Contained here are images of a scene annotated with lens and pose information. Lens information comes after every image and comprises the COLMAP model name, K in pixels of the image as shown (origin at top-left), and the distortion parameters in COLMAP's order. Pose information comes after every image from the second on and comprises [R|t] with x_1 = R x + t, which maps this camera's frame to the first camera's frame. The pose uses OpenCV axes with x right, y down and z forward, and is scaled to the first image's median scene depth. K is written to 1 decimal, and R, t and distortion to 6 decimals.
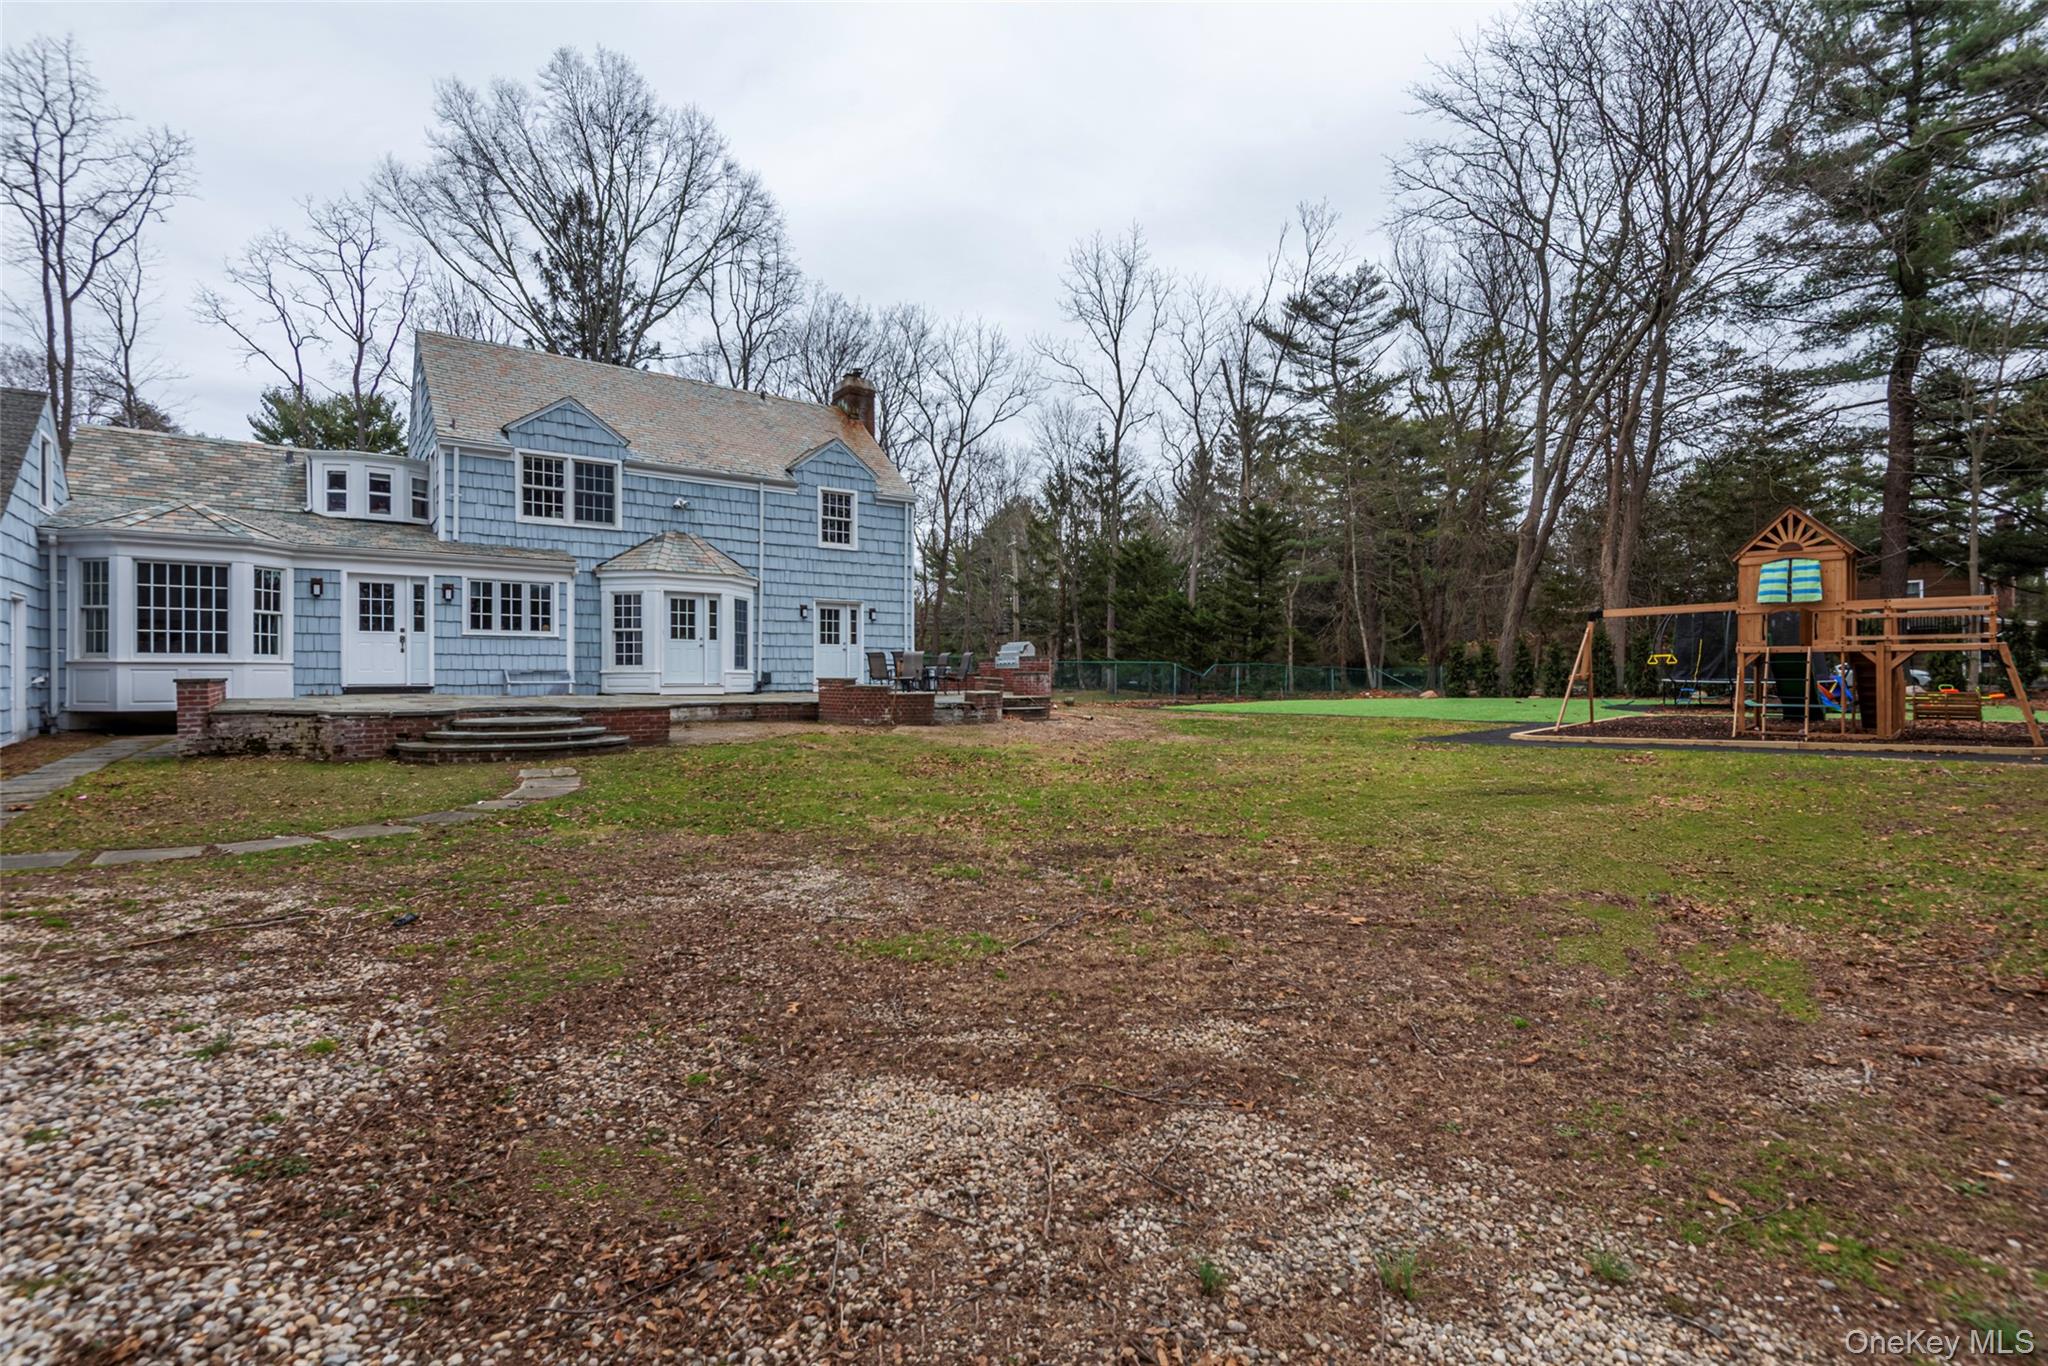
lens RADIAL K [[953.3, 0, 1024.0], [0, 953.3, 683.0], [0, 0, 1]] dist [0.040626, -0.024660]
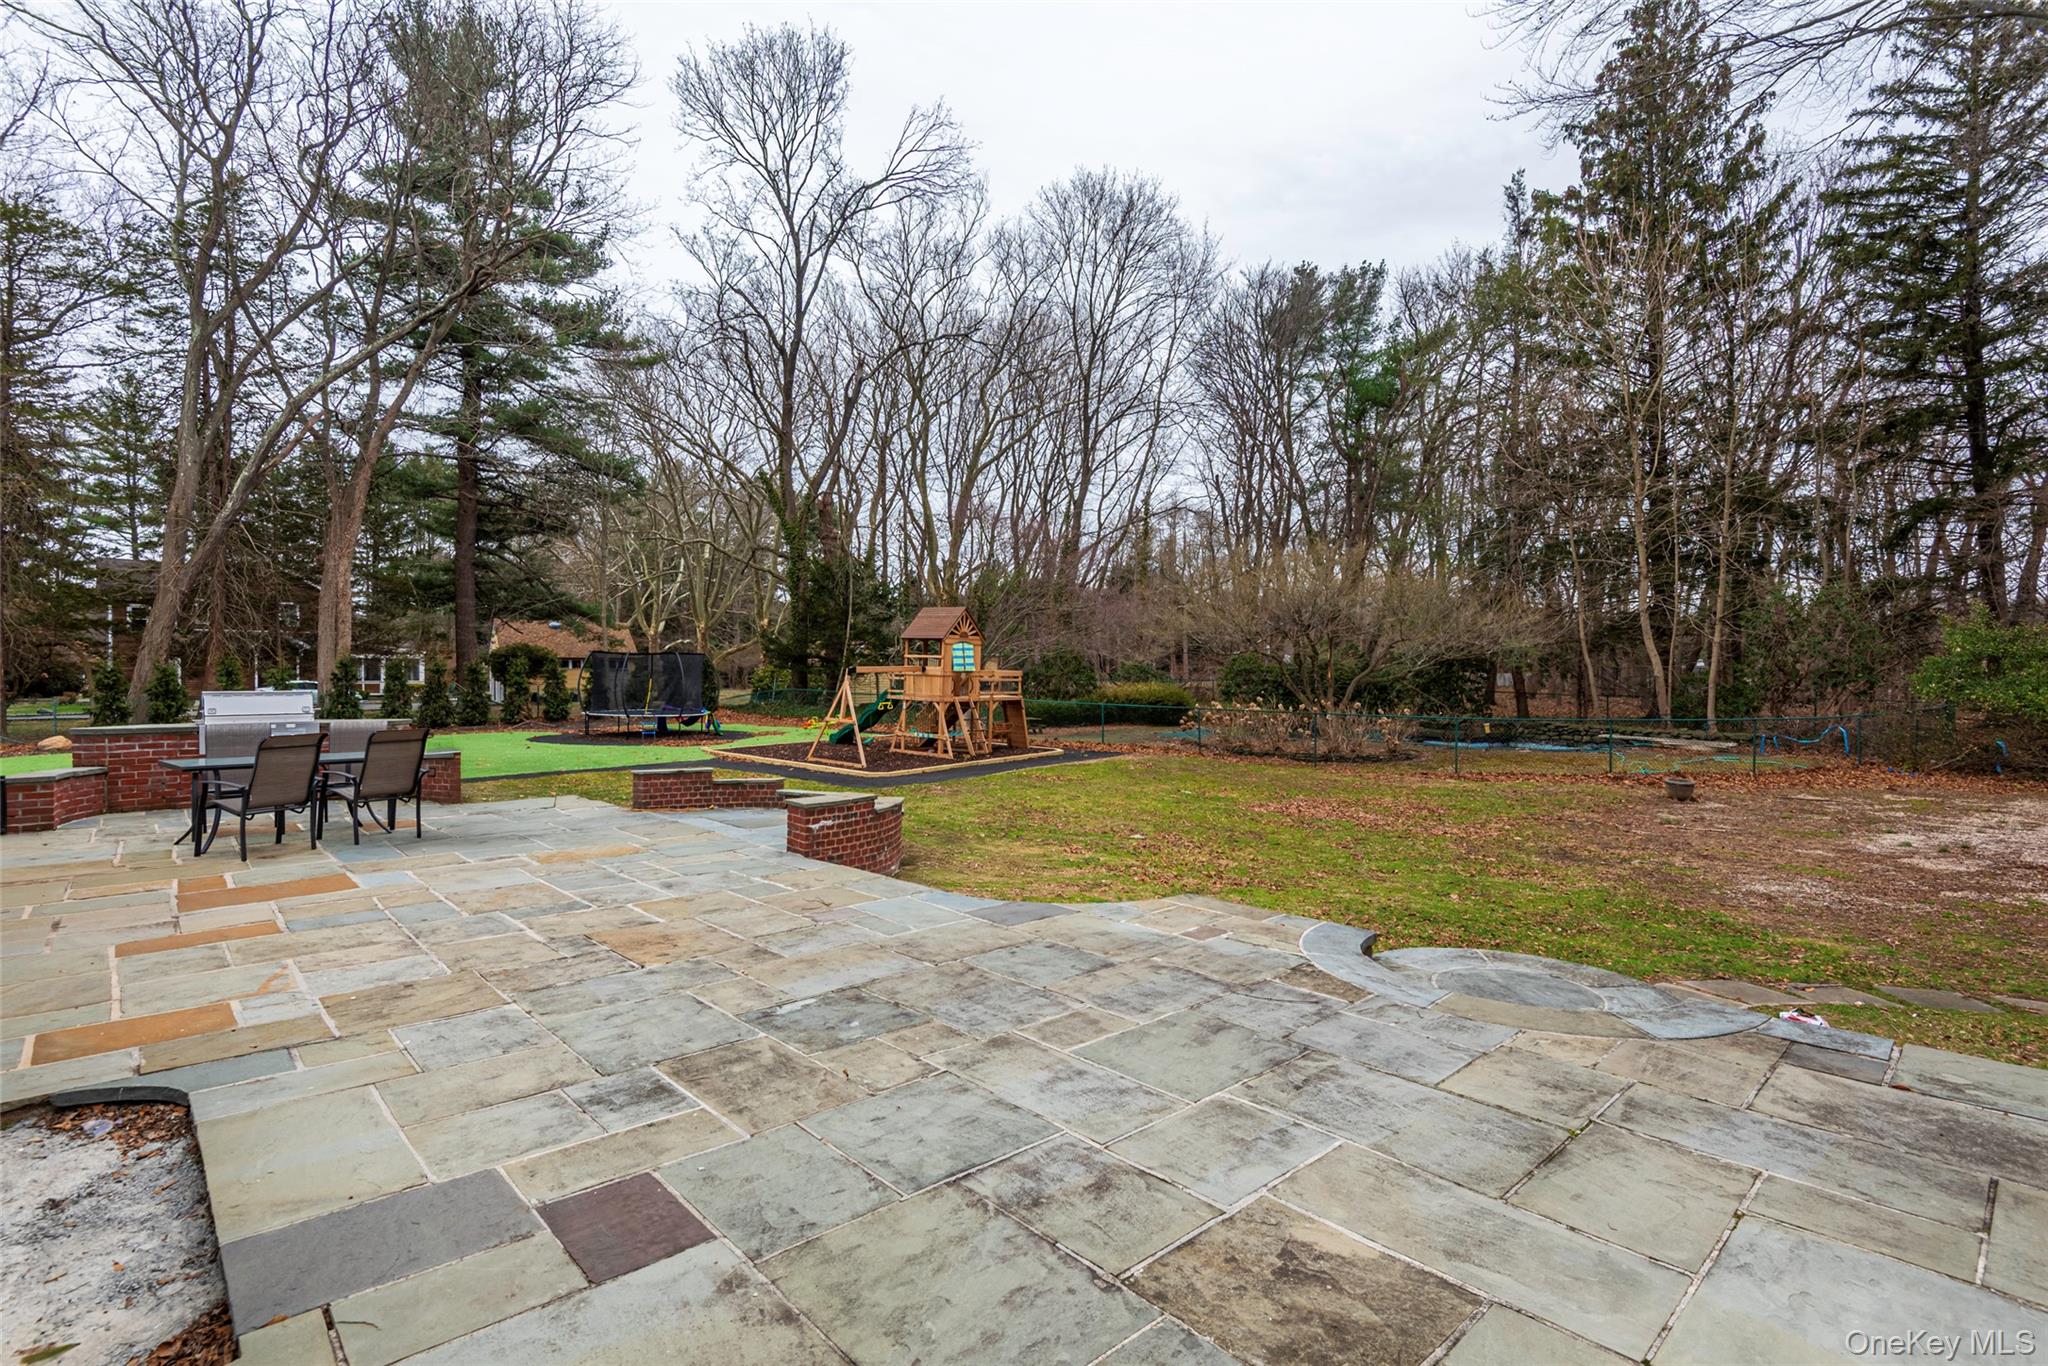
lens RADIAL K [[953.3, 0, 1024.0], [0, 953.3, 683.0], [0, 0, 1]] dist [0.040626, -0.024660]
pose [[-0.106544, -0.006955, 0.994284, -0.508016], [0.006426, 0.999950, 0.007683, -0.049024], [-0.994287, 0.007208, -0.106494, 0.712720]]
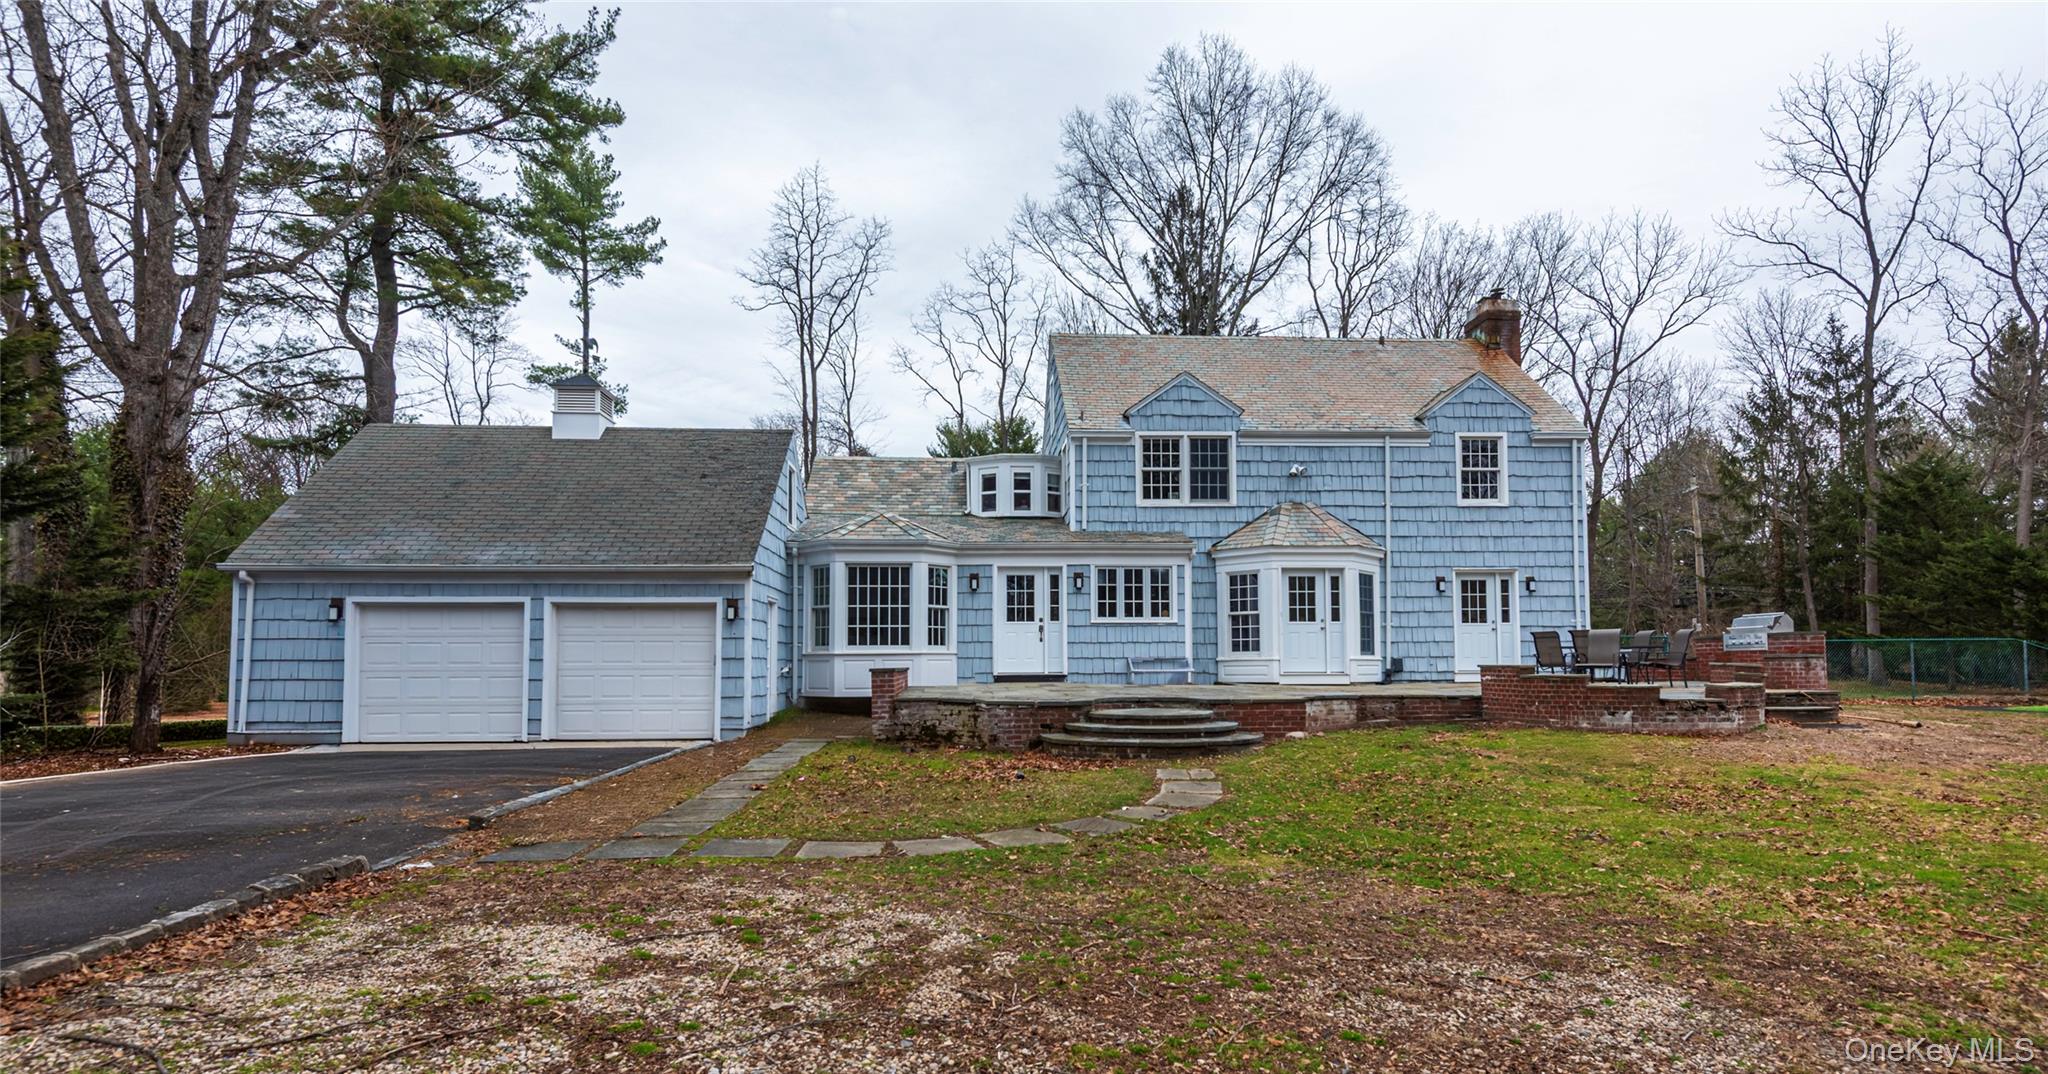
lens RADIAL K [[1002.6, 0, 1034.7], [0, 1002.6, 618.0], [0, 0, 1]] dist [0.018016, 0.000140]
pose [[0.842529, -0.030333, -0.537796, -0.060330], [0.002422, 0.998616, -0.052529, -0.000837], [0.538645, 0.042955, 0.841437, 0.079249]]
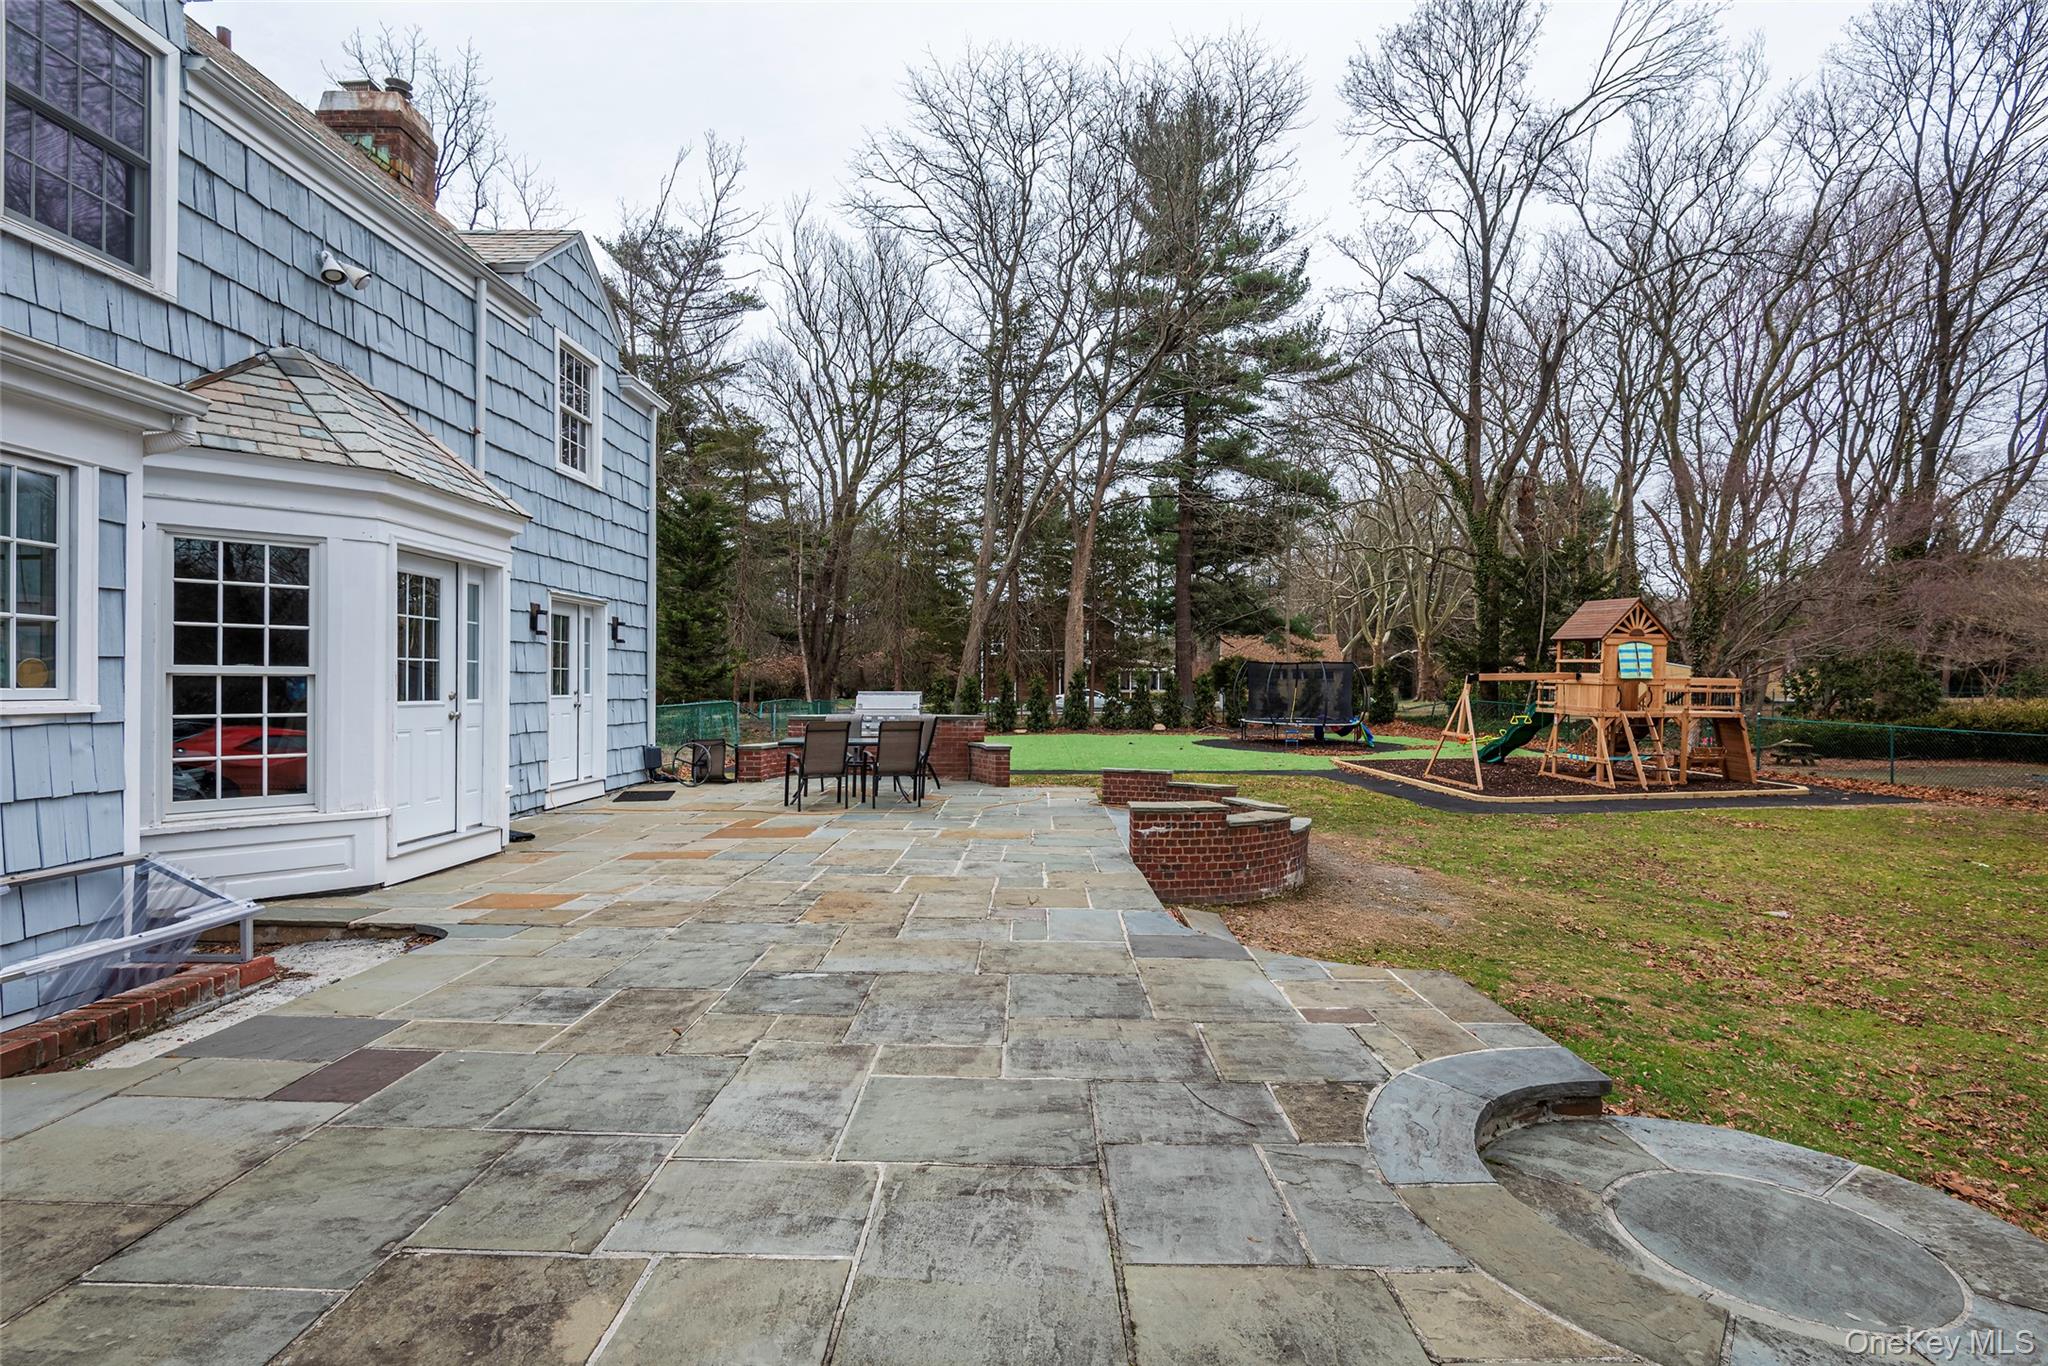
lens RADIAL K [[968.4, 0, 1033.5], [0, 968.4, 688.4], [0, 0, 1]] dist [0.039791, -0.027871]
pose [[0.593330, 0.001347, 0.804958, -0.455590], [0.000831, 0.999997, -0.002285, -0.044641], [-0.804959, 0.002025, 0.593327, 0.585258]]
